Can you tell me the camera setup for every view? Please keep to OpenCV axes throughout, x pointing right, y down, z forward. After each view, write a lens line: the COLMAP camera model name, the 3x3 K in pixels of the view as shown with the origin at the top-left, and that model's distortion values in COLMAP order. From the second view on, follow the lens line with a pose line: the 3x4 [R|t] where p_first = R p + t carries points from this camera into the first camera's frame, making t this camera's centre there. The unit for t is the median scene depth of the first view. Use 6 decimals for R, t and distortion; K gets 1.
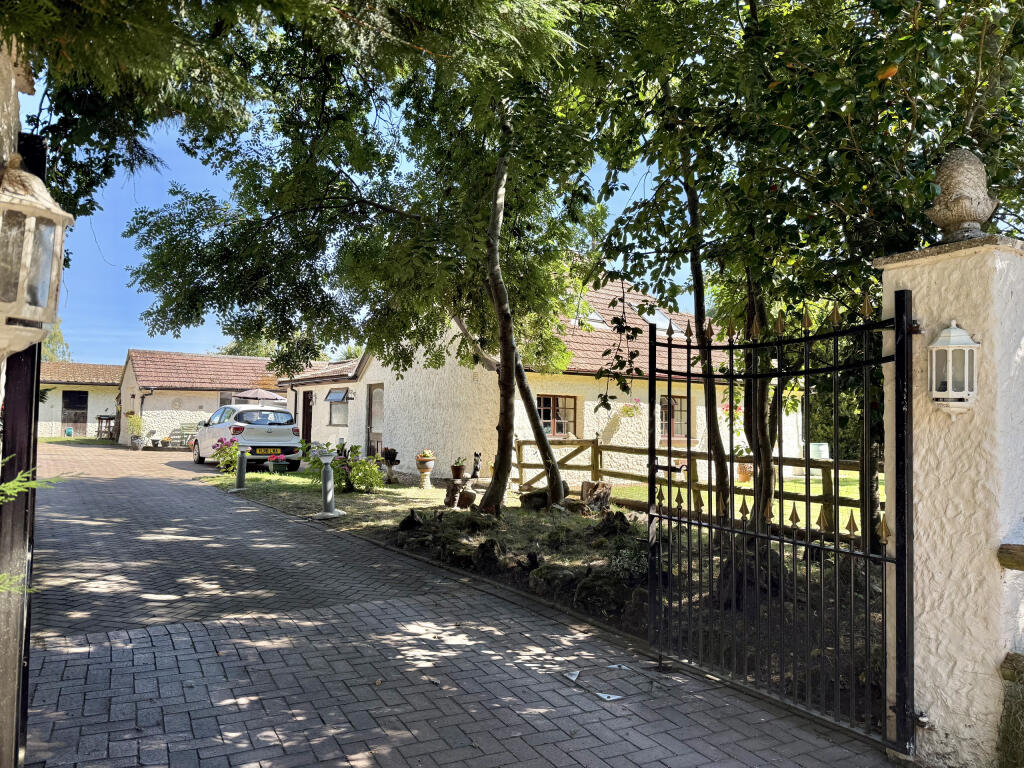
lens RADIAL K [[714.1, 0, 513.6], [0, 714.1, 381.8], [0, 0, 1]] dist [0.024238, -0.026570]
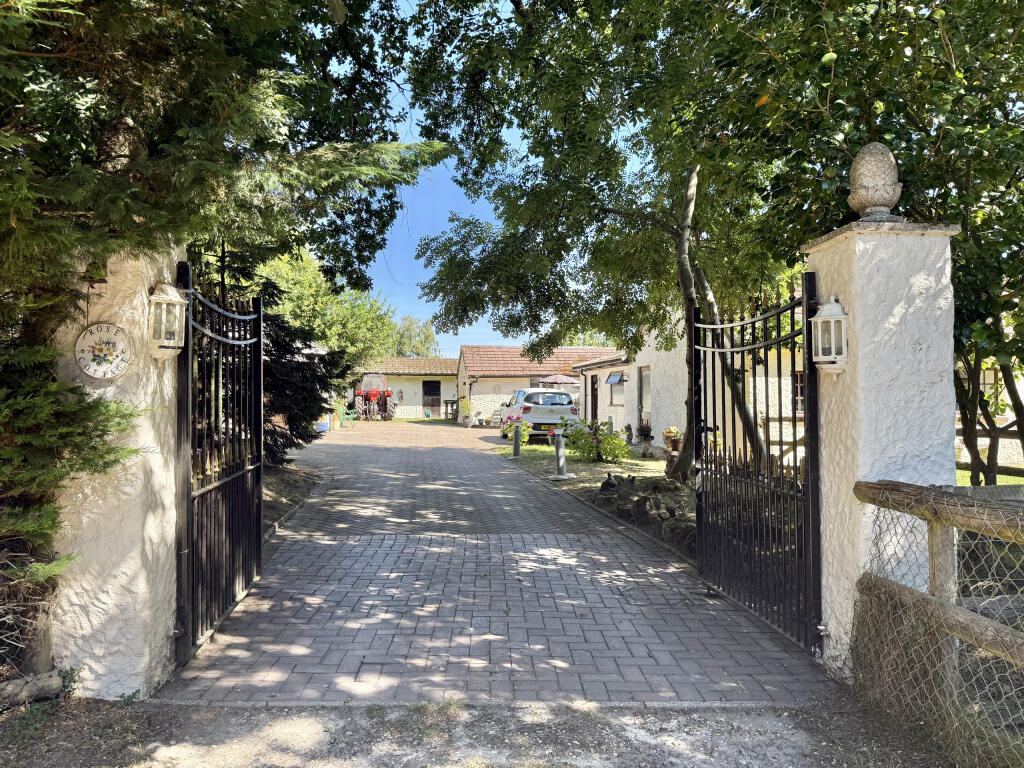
lens RADIAL K [[714.1, 0, 517.5], [0, 714.1, 384.1], [0, 0, 1]] dist [0.024238, -0.026570]
pose [[0.895542, -0.024092, -0.444325, 0.176410], [0.035849, 0.999194, 0.018077, 0.005309], [0.443531, -0.032117, 0.895683, -0.079441]]
